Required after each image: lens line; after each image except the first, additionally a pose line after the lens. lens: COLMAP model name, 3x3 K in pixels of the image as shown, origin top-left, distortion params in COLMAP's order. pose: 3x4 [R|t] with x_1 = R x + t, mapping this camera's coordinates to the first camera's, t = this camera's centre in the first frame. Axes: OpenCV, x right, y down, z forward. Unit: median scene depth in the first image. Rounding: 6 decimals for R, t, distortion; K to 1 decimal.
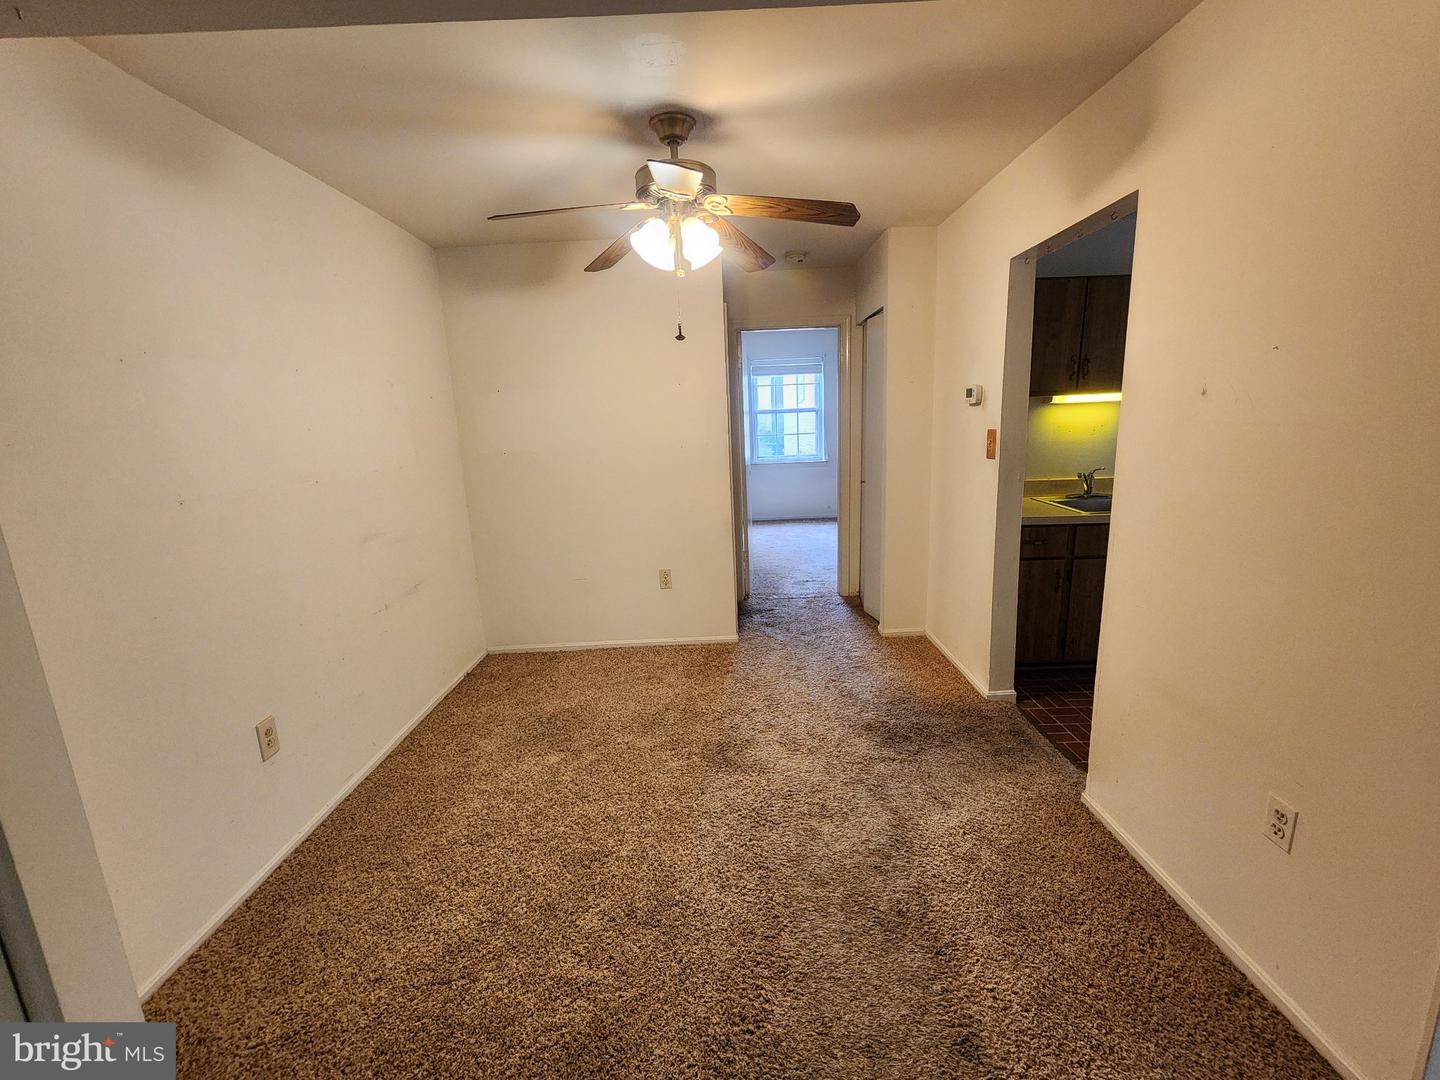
lens RADIAL K [[585.5, 0, 720.0], [0, 585.5, 534.9], [0, 0, 1]] dist [0.000094, 0.000028]
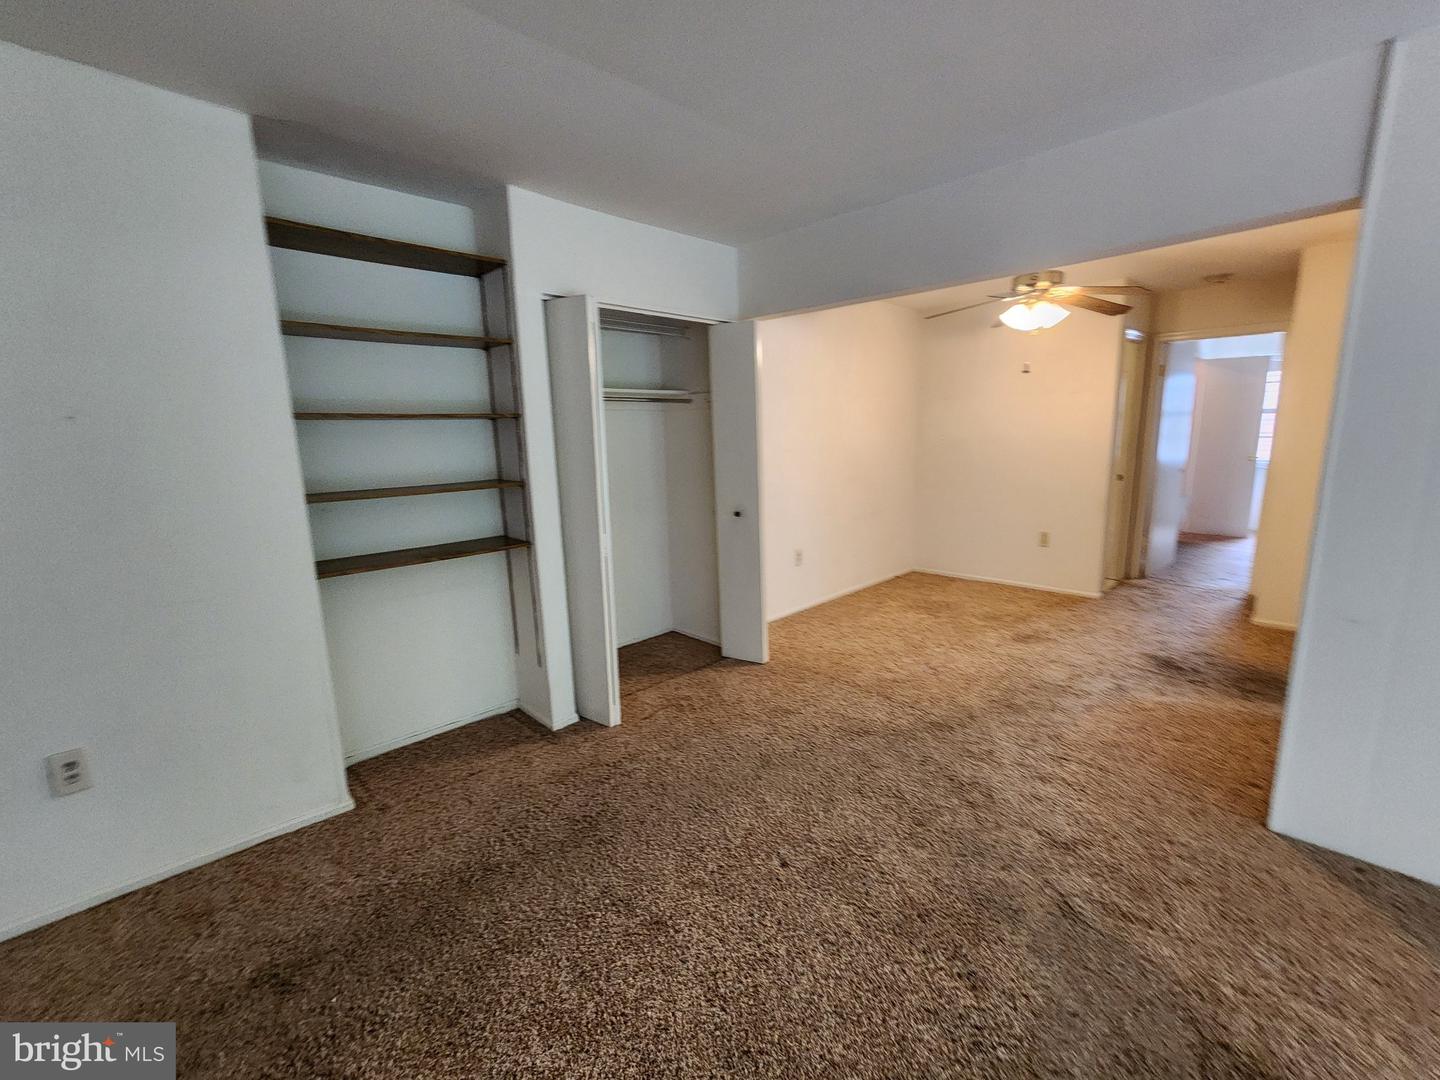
lens RADIAL K [[604.8, 0, 722.1], [0, 604.8, 543.8], [0, 0, 1]] dist [-0.001355, 0.000065]
pose [[0.691338, 0.160604, -0.704455, 0.461129], [-0.148904, 0.985723, 0.078597, 0.108528], [0.707021, 0.050559, 0.705383, -0.599898]]
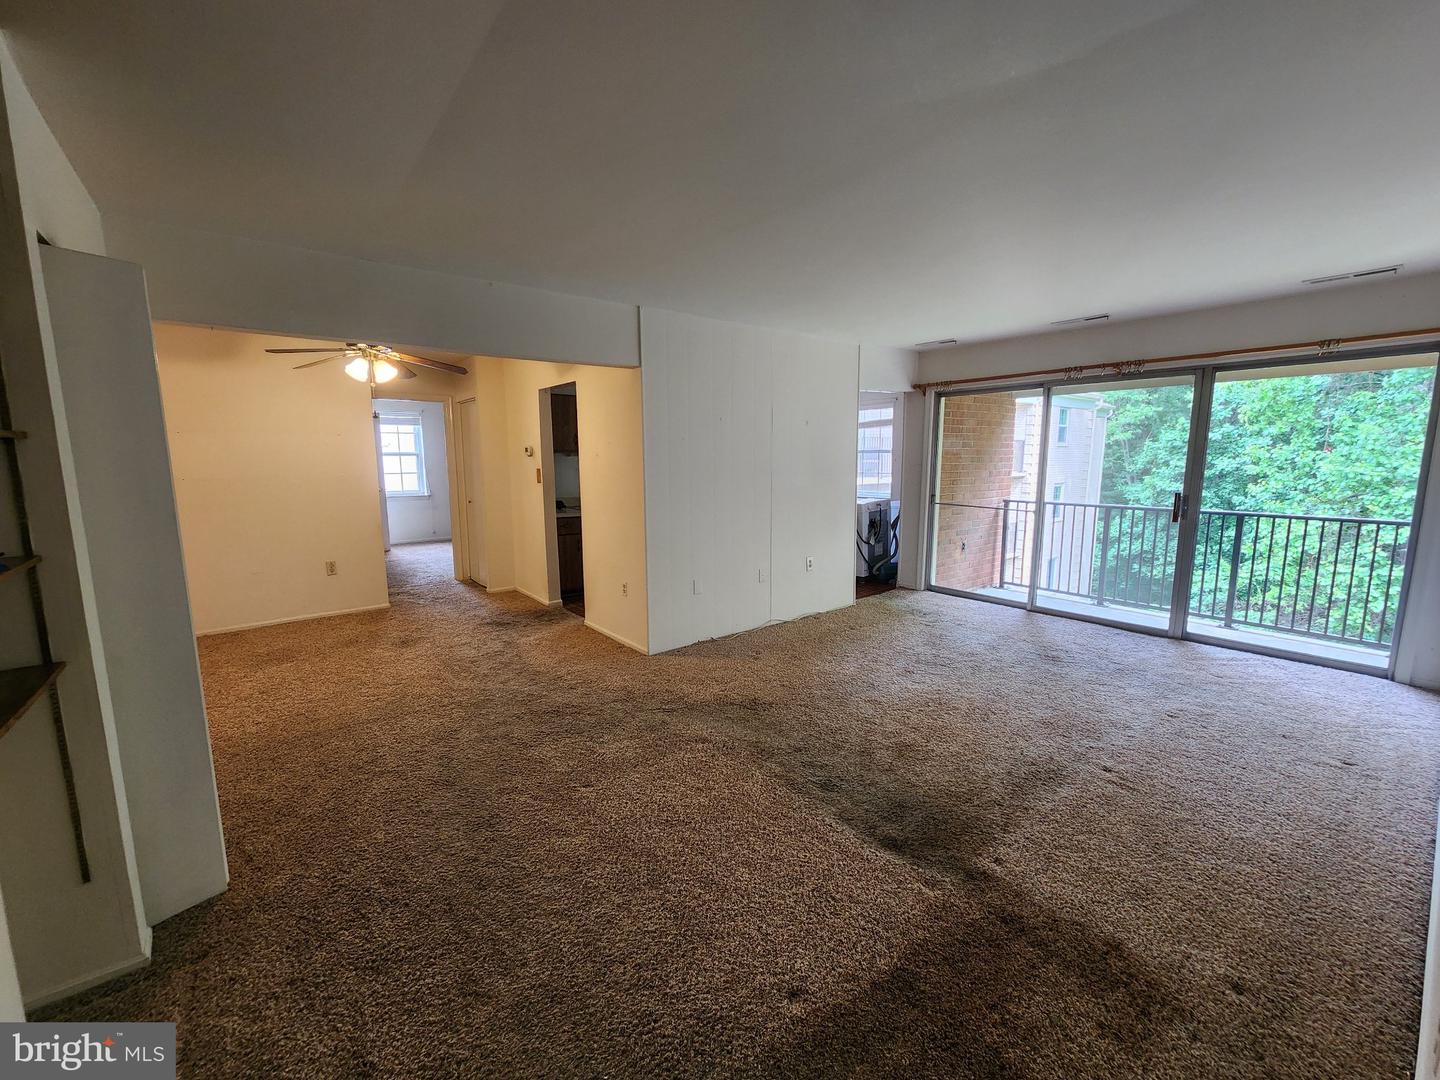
lens RADIAL K [[604.8, 0, 722.1], [0, 604.8, 543.8], [0, 0, 1]] dist [-0.001355, 0.000065]
pose [[0.783311, -0.052013, 0.619450, -0.321487], [0.093836, 0.994968, -0.035114, 0.196823], [-0.614506, 0.085632, 0.784251, -0.937010]]
